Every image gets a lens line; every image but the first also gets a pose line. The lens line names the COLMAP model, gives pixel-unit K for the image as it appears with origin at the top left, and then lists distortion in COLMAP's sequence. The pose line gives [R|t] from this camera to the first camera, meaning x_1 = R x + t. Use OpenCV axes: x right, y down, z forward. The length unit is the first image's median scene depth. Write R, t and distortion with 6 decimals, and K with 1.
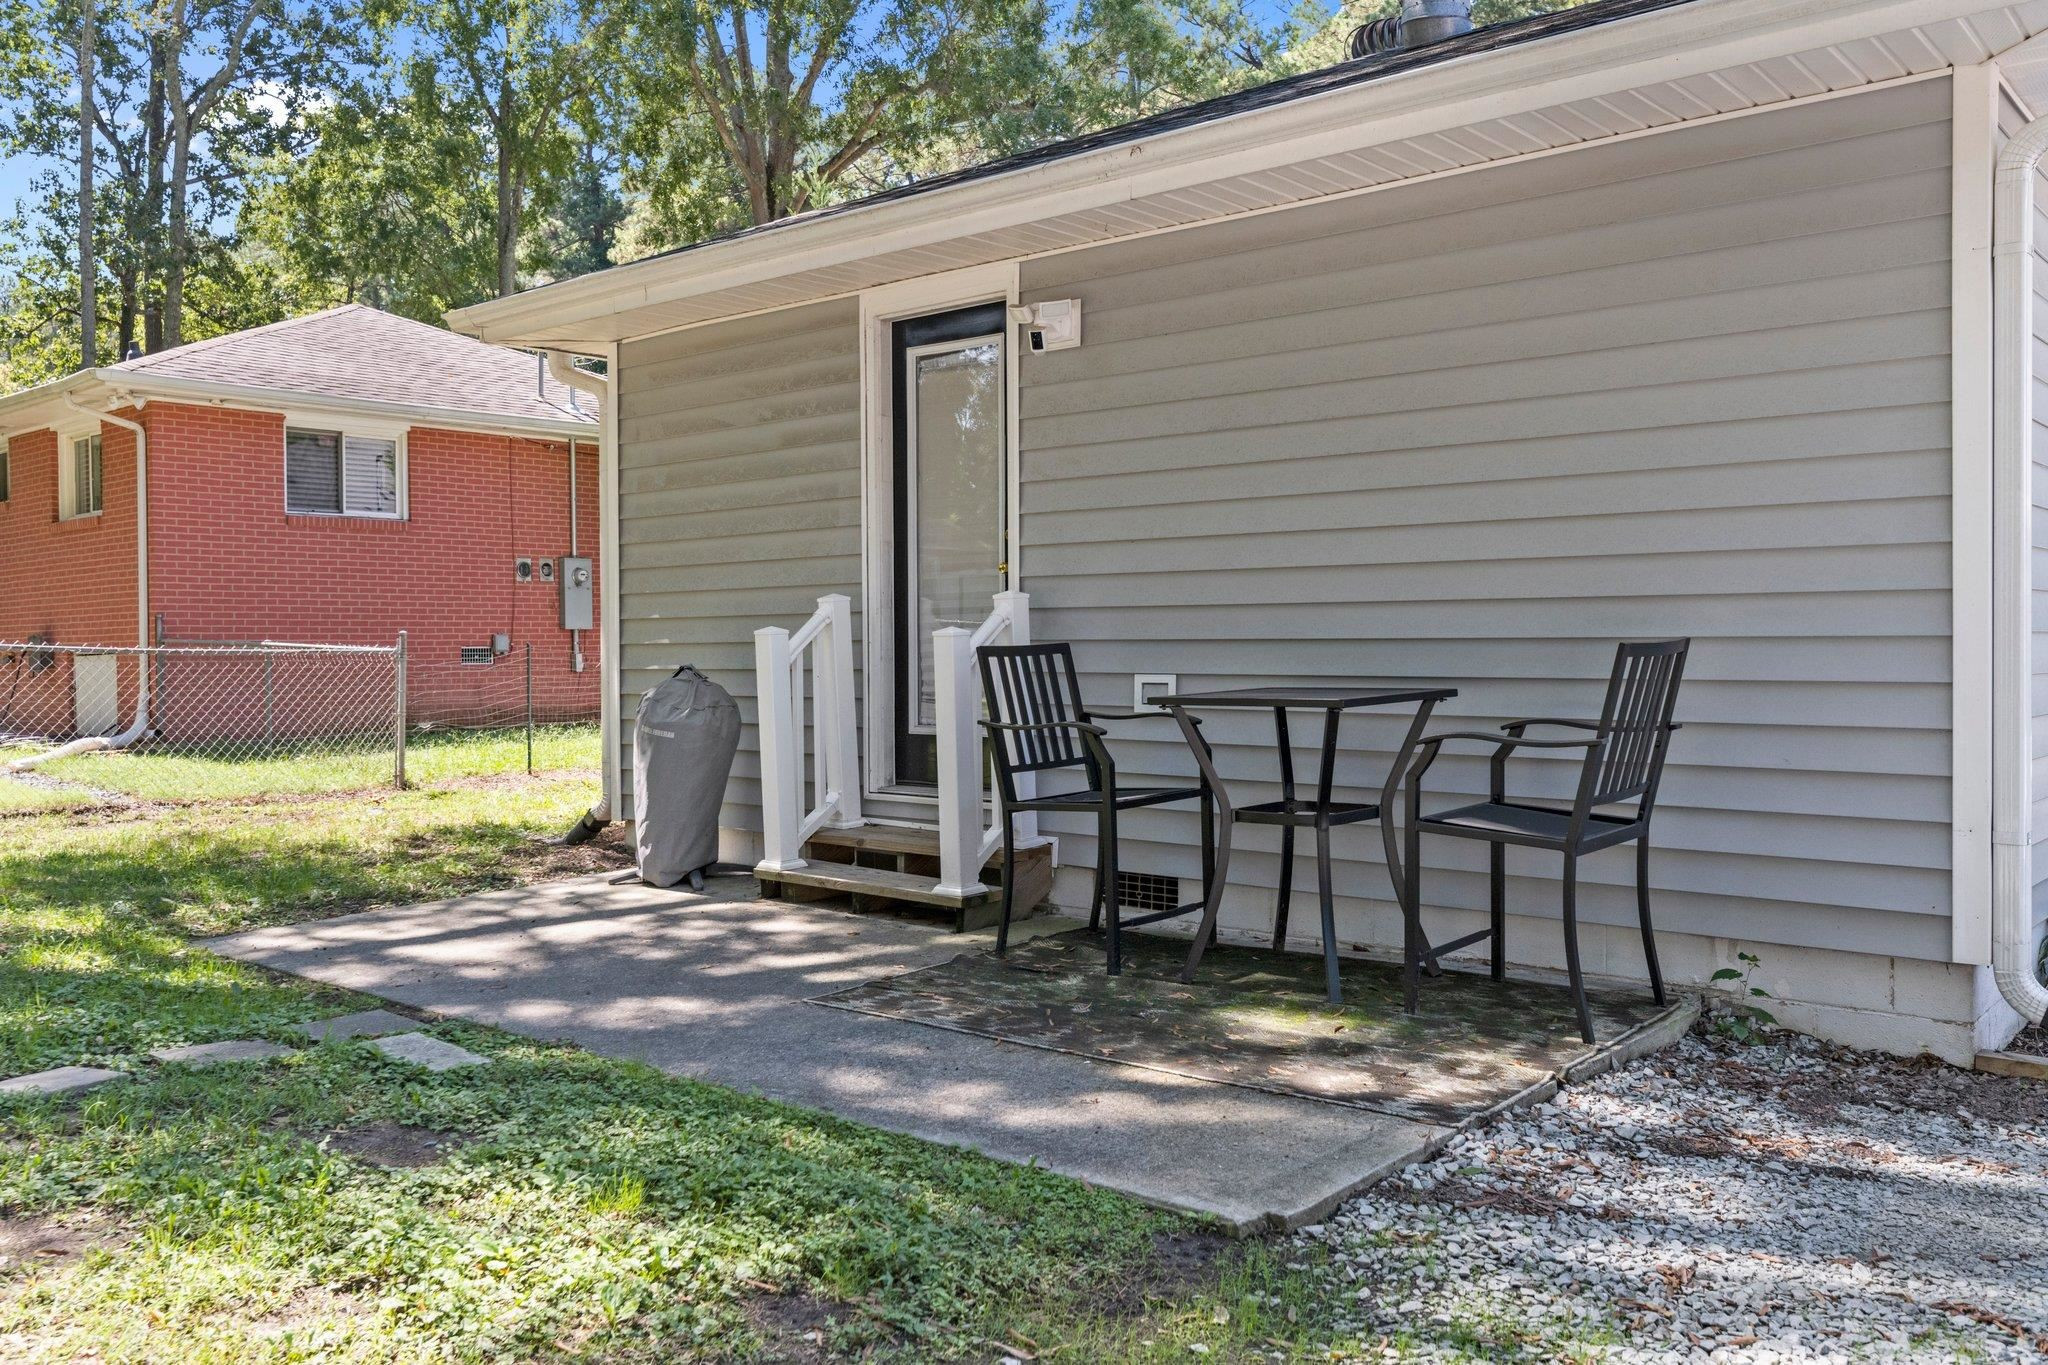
lens RADIAL K [[1653.2, 0, 1024.0], [0, 1653.2, 682.5], [0, 0, 1]] dist [-0.001915, -0.000511]
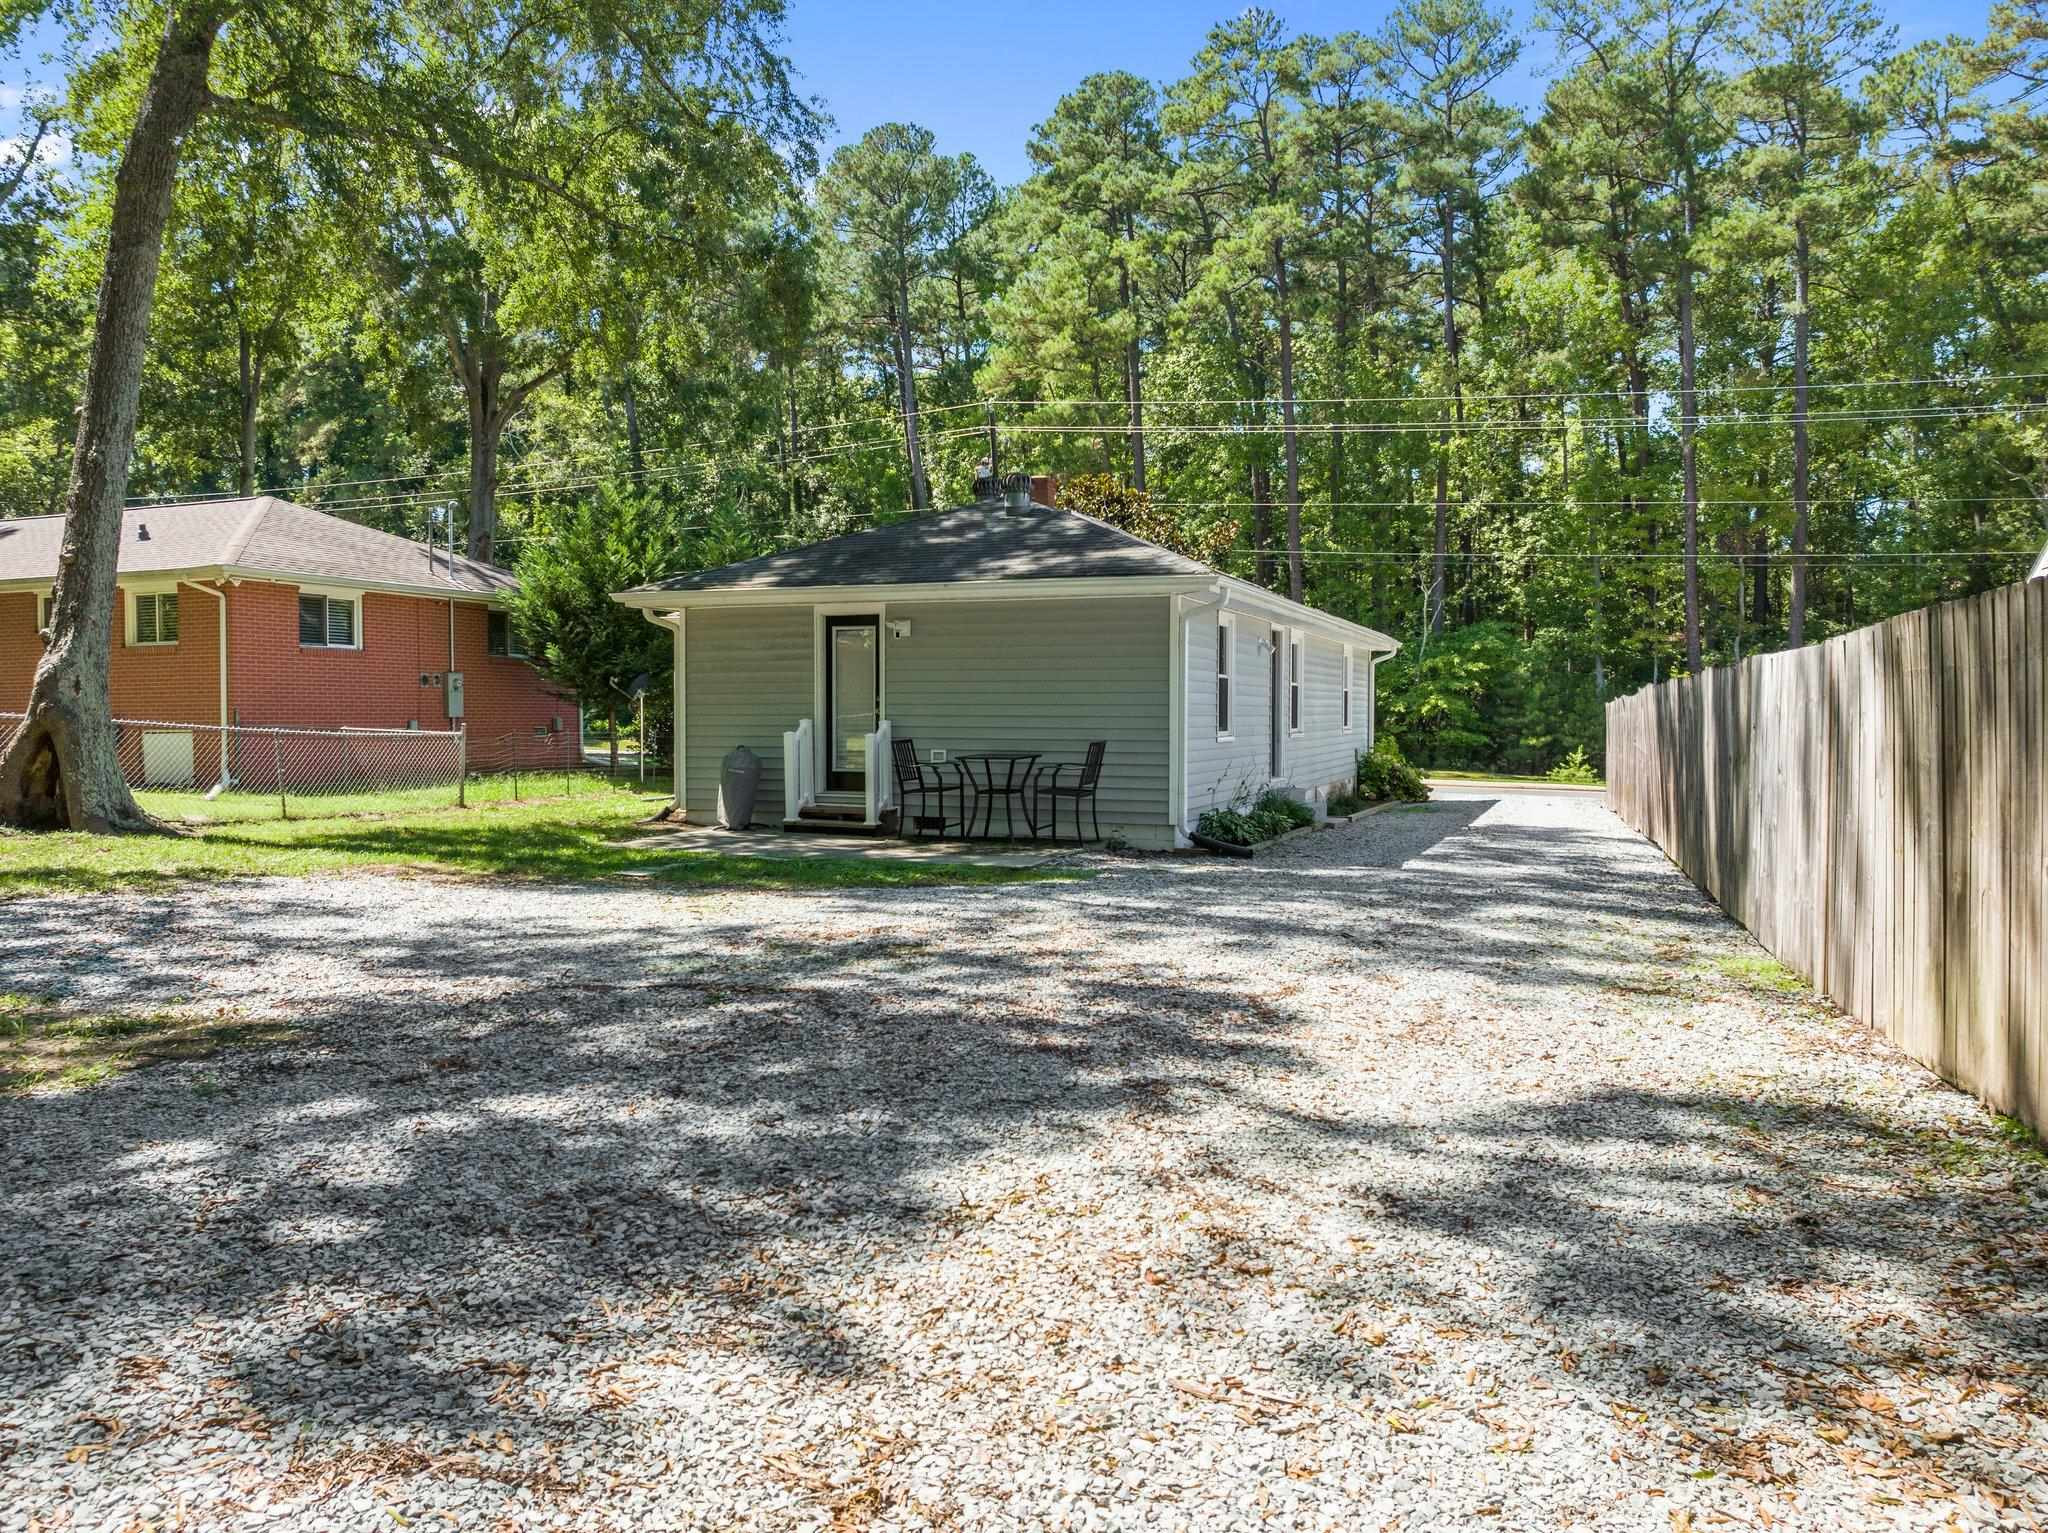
lens RADIAL K [[1378.6, 0, 1024.0], [0, 1378.6, 766.5], [0, 0, 1]] dist [-0.003803, -0.034162]
pose [[0.942580, -0.002986, 0.333967, -0.533461], [-0.001467, 0.999913, 0.013080, -0.006270], [-0.333977, -0.012819, 0.942494, -1.227396]]
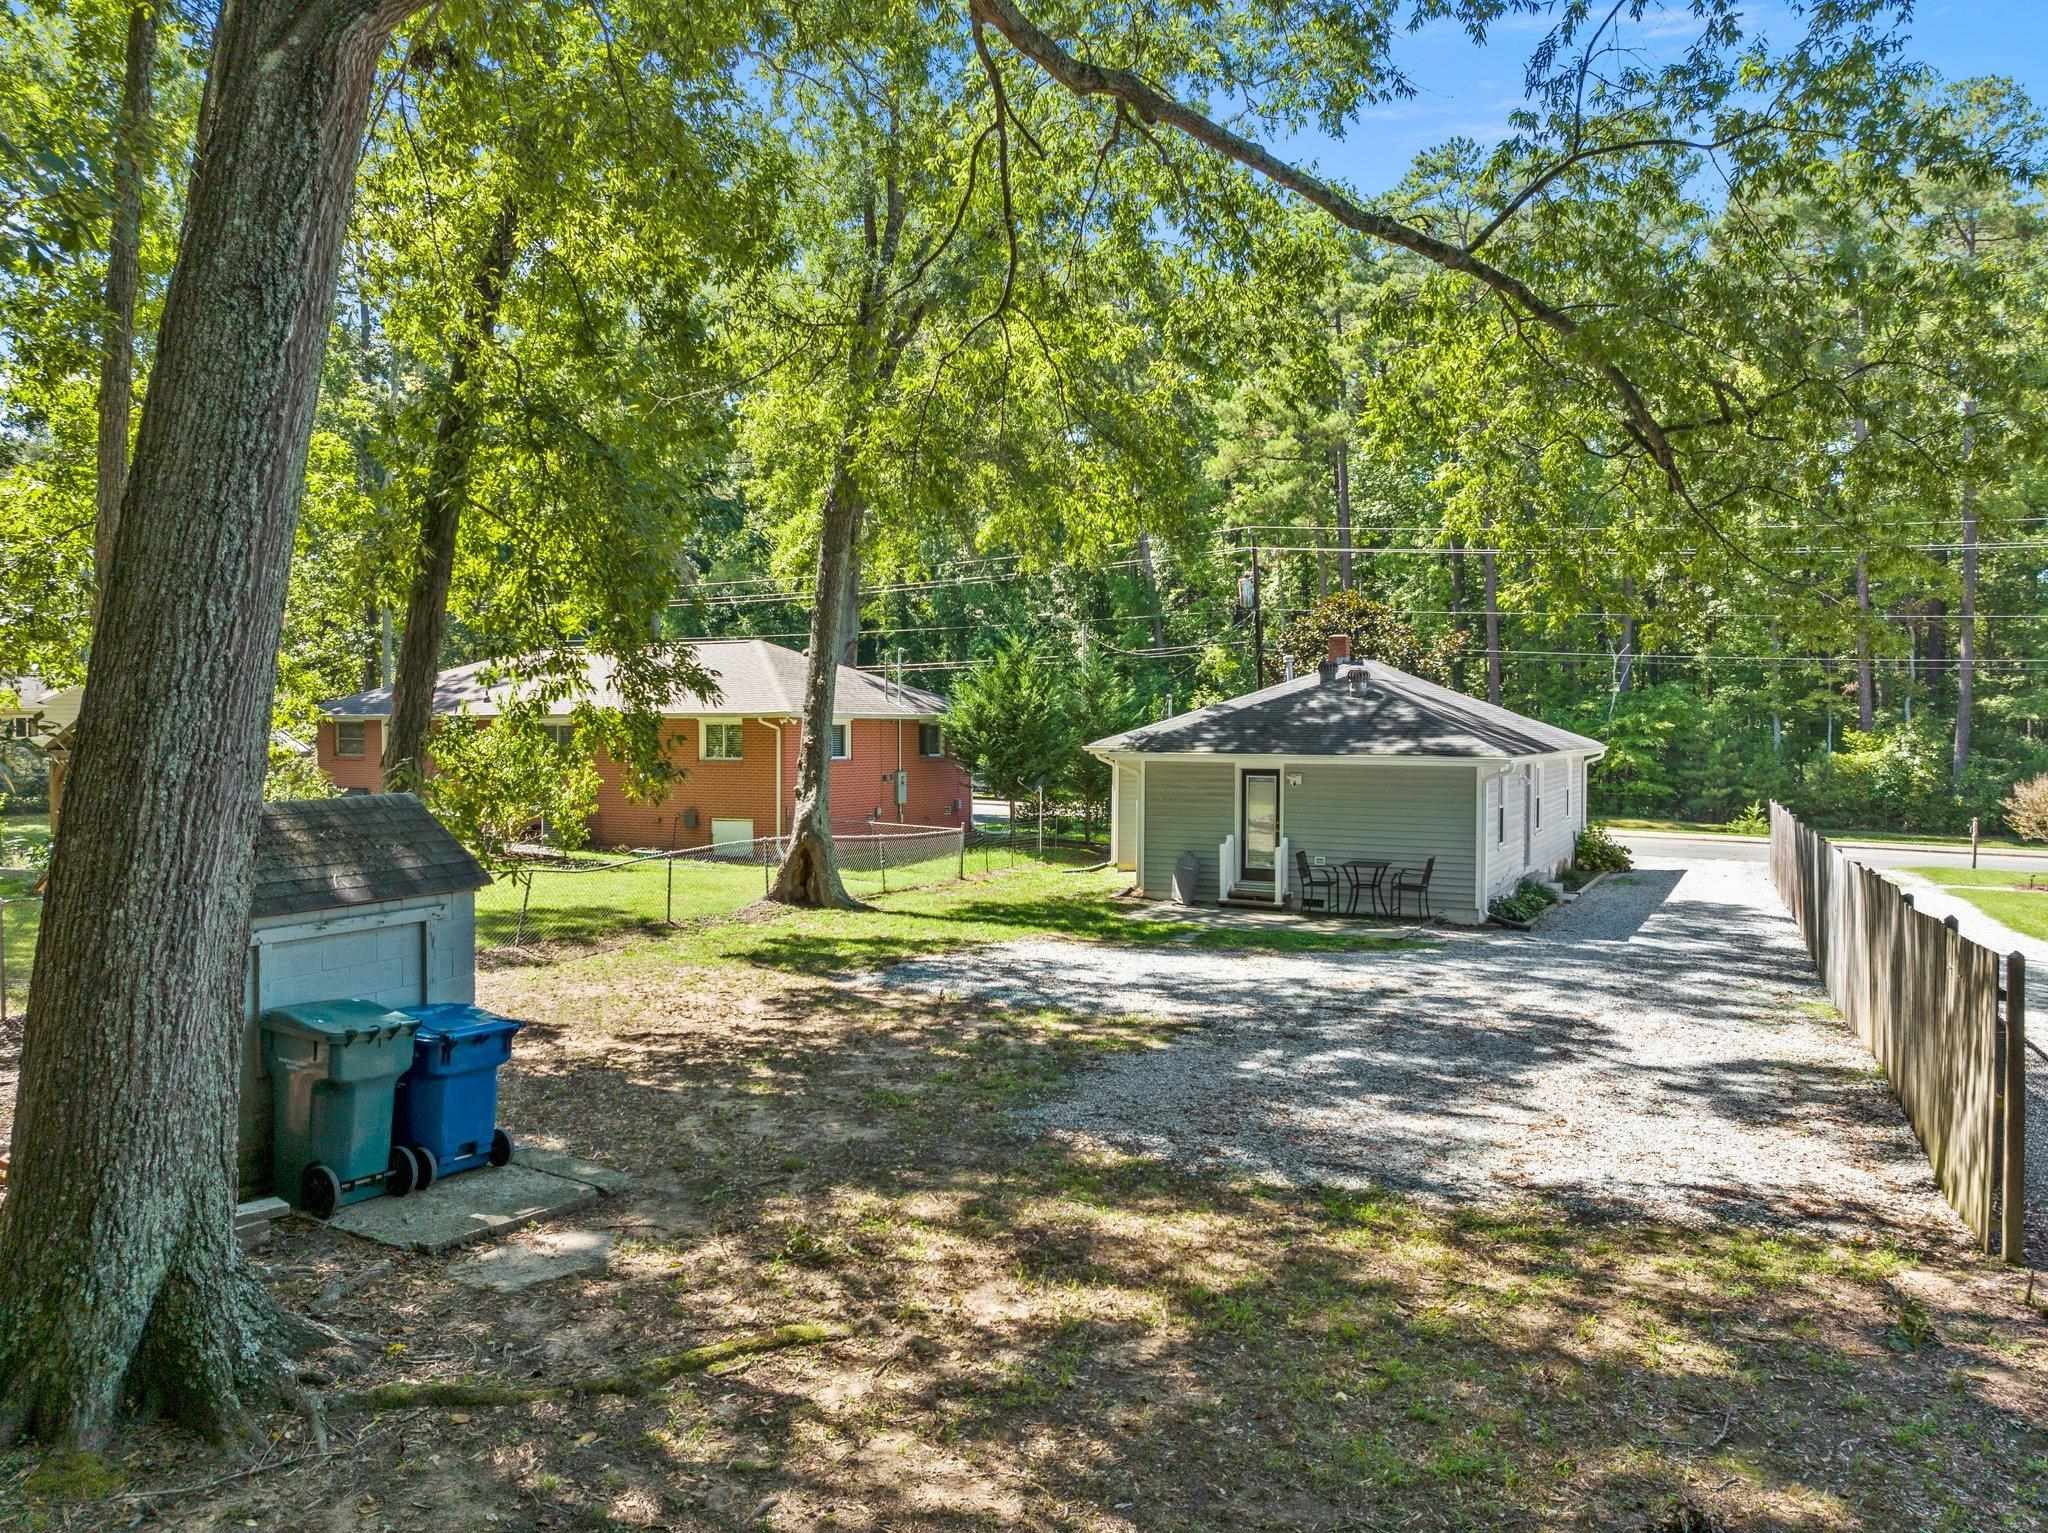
lens RADIAL K [[1378.6, 0, 1024.0], [0, 1378.6, 766.5], [0, 0, 1]] dist [-0.003803, -0.034162]
pose [[0.973972, 0.002741, 0.226652, -1.438016], [-0.004296, 0.999970, 0.006370, -0.251025], [-0.226628, -0.007178, 0.973955, -2.316523]]
